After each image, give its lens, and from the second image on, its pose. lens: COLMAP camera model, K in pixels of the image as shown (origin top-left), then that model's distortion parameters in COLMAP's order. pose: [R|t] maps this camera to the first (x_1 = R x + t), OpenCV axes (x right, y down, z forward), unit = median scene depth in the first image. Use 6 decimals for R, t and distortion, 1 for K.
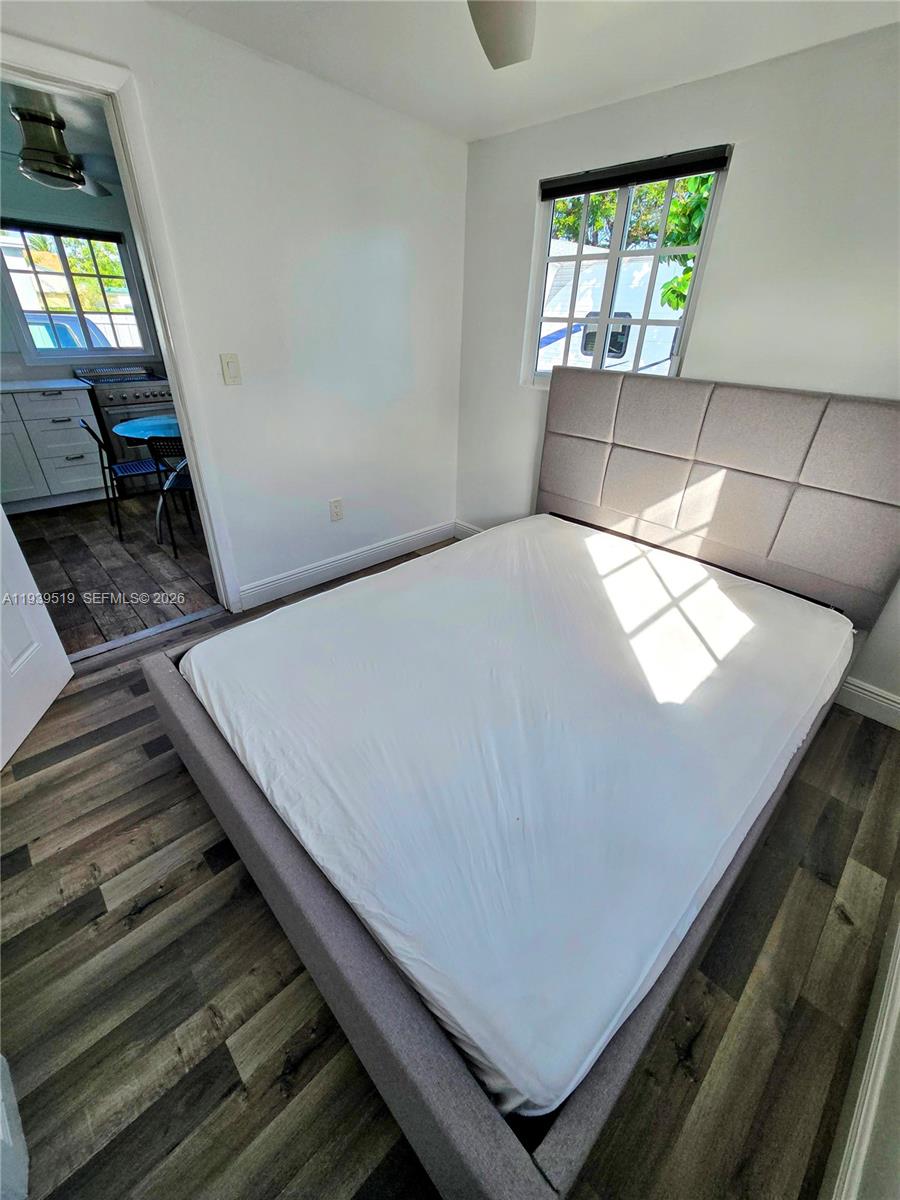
lens RADIAL K [[490.9, 0, 450.0], [0, 490.9, 600.0], [0, 0, 1]] dist [0.000258, -0.000073]
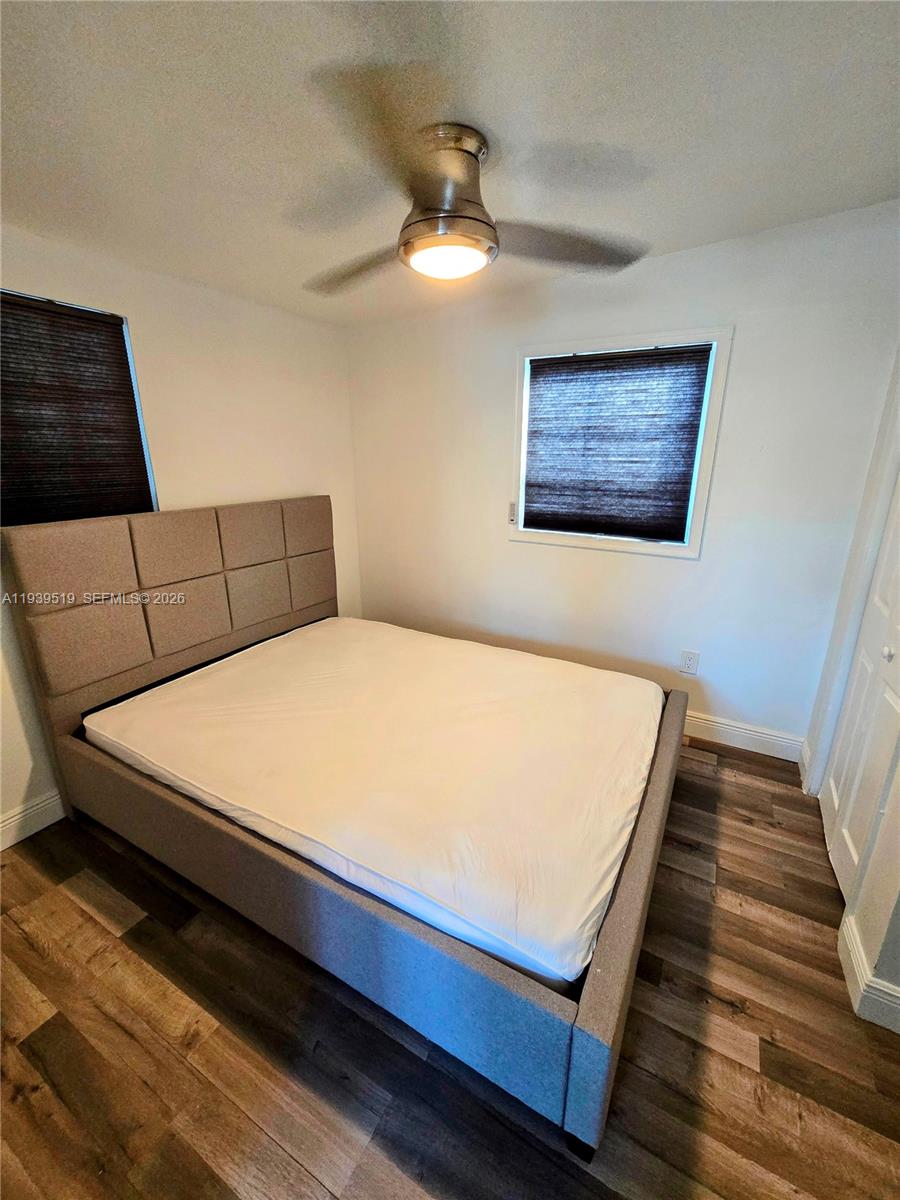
lens RADIAL K [[490.9, 0, 450.0], [0, 490.9, 600.0], [0, 0, 1]] dist [0.000258, -0.000073]
pose [[-0.293110, -0.307630, 0.905235, -1.136556], [0.472578, 0.776452, 0.416883, -0.737838], [-0.831118, 0.549987, -0.082206, 1.116081]]
